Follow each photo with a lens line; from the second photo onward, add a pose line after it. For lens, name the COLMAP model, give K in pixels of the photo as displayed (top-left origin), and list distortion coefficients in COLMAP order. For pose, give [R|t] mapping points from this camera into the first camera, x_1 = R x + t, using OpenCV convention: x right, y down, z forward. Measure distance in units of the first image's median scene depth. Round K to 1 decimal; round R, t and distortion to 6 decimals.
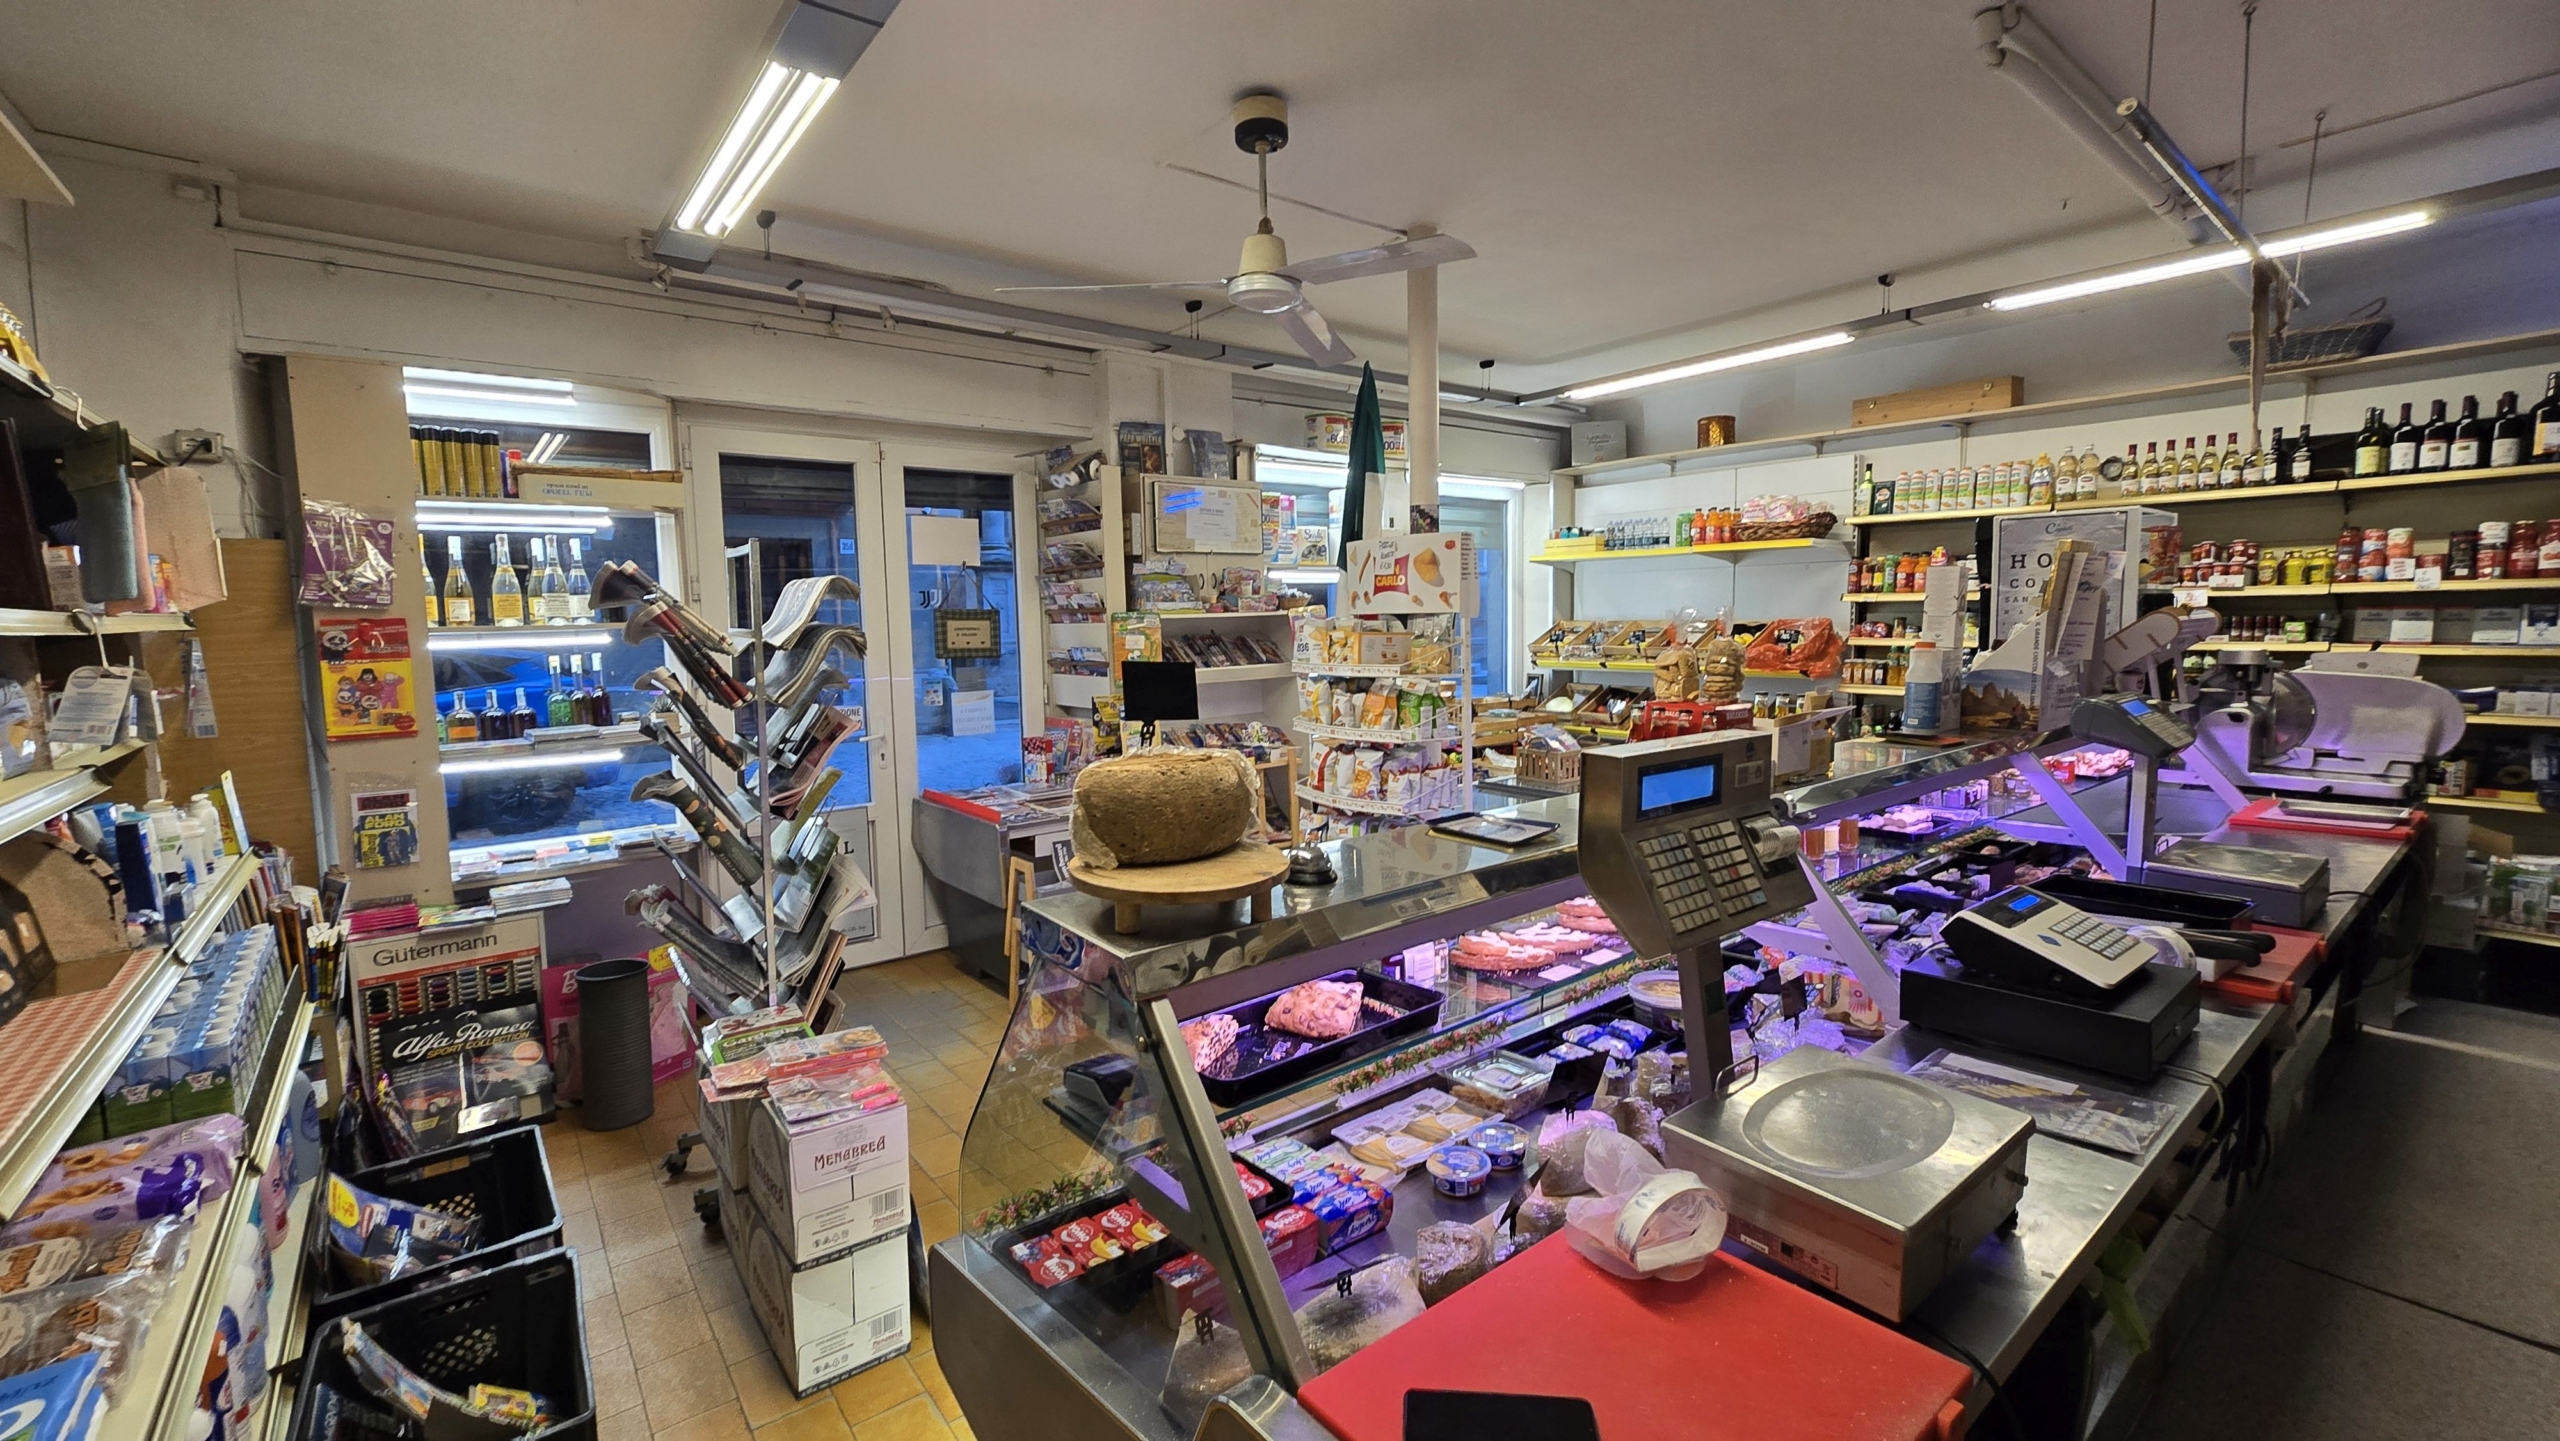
lens RADIAL K [[1044.6, 0, 1291.1], [0, 1044.6, 702.8], [0, 0, 1]] dist [-0.002002, 0.000096]
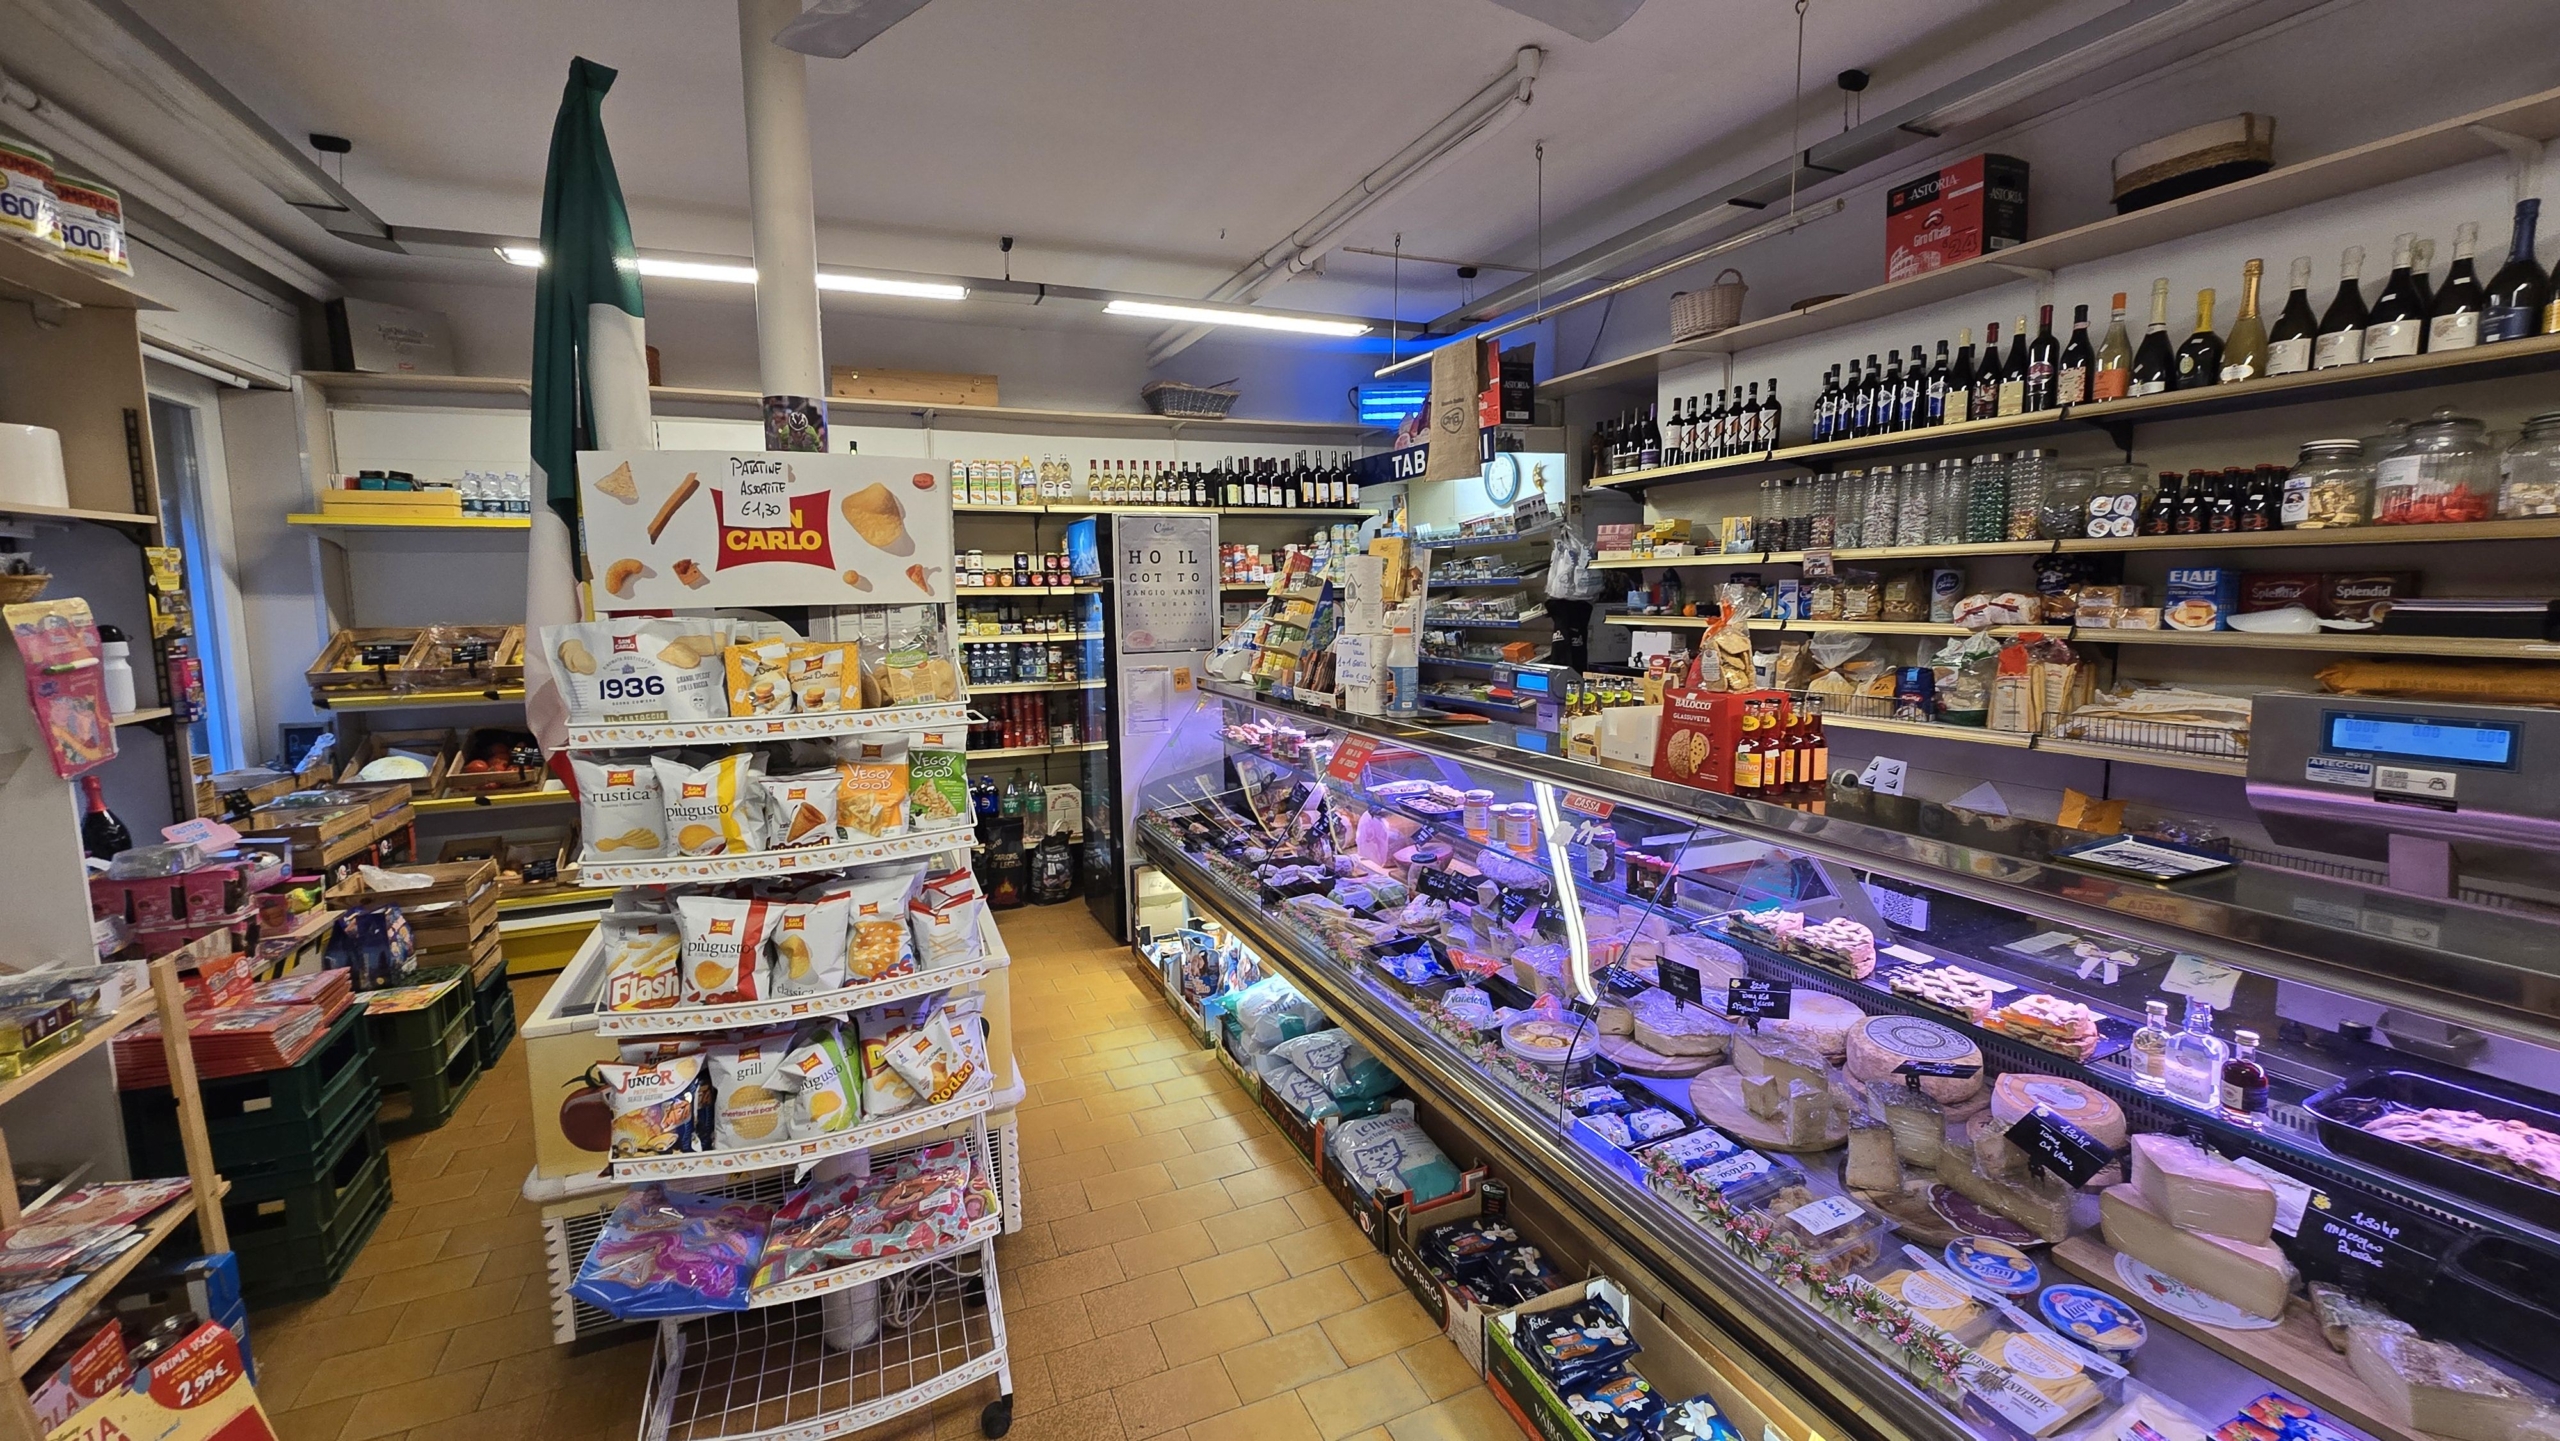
lens RADIAL K [[1044.6, 0, 1294.1], [0, 1044.6, 694.2], [0, 0, 1]] dist [-0.002002, 0.000096]
pose [[0.261401, -0.083928, 0.961575, -0.251571], [0.096185, 0.993519, 0.060569, -0.038588], [-0.960426, 0.076657, 0.267779, 0.483444]]
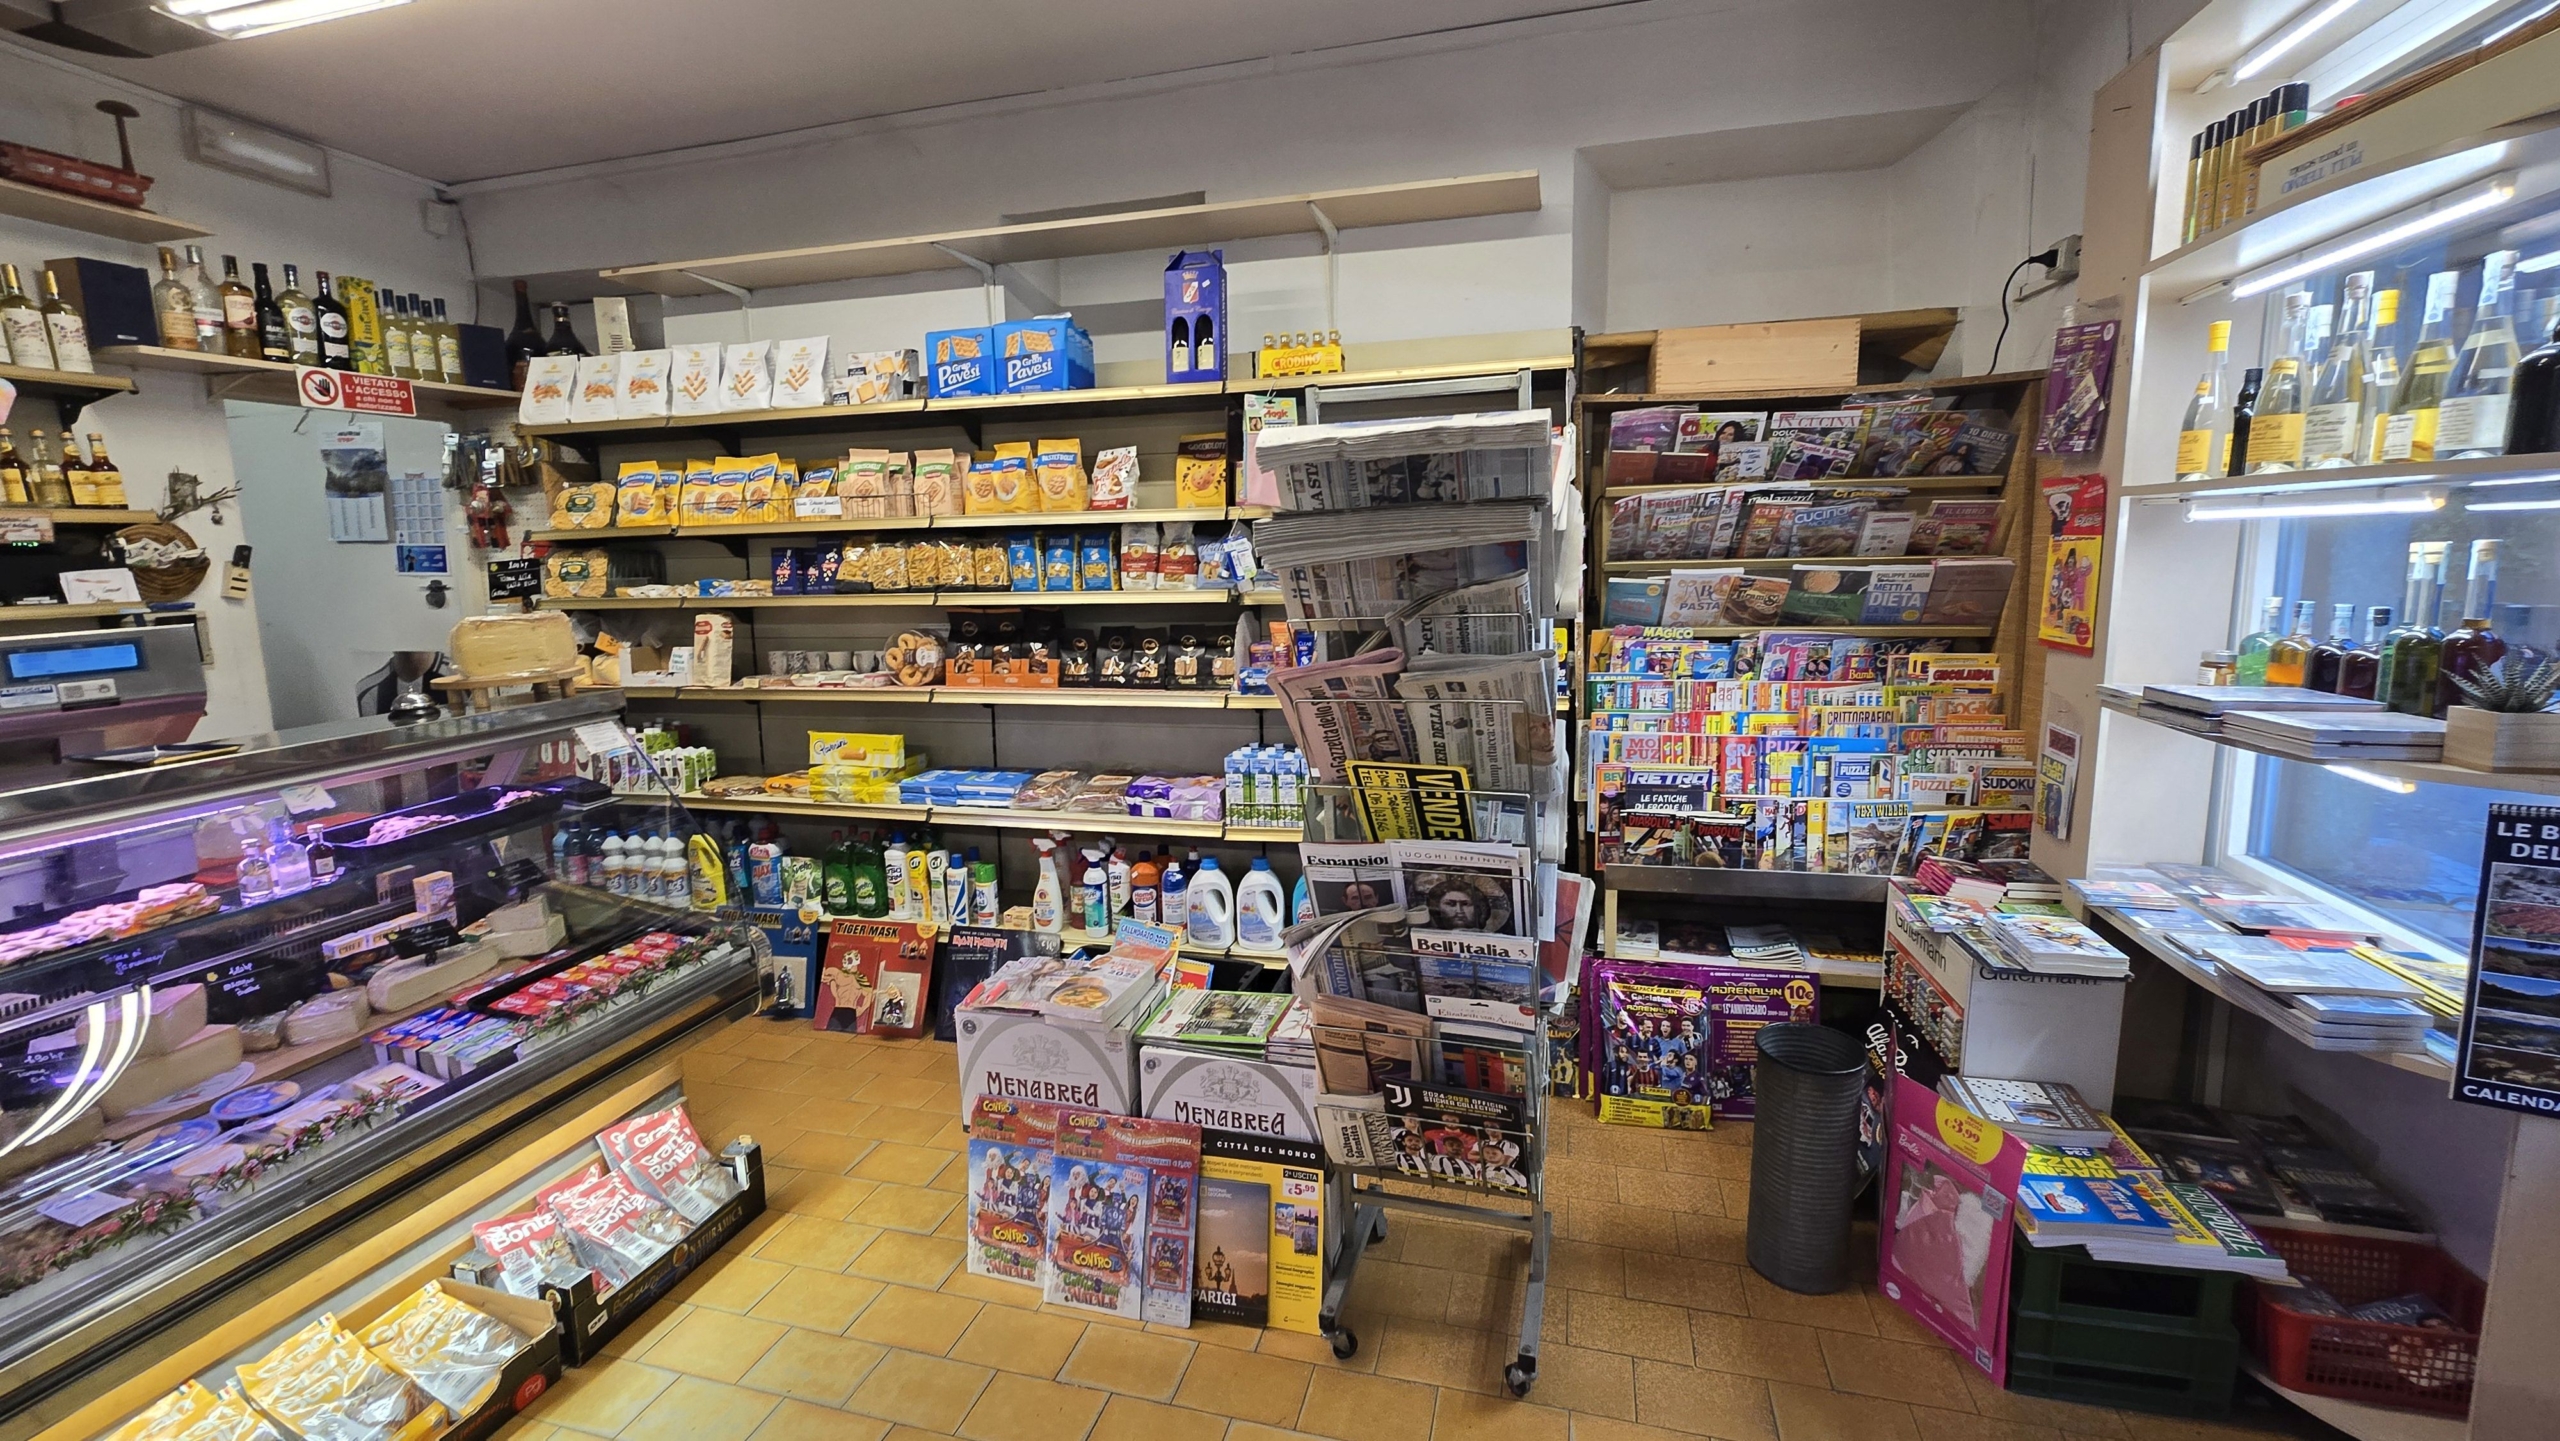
lens RADIAL K [[1044.6, 0, 1283.7], [0, 1044.6, 694.4], [0, 0, 1]] dist [-0.002002, 0.000096]
pose [[-0.808533, 0.124402, -0.575151, -0.037515], [-0.009698, 0.974449, 0.224401, -0.058627], [0.588371, 0.187014, -0.786667, 0.837506]]
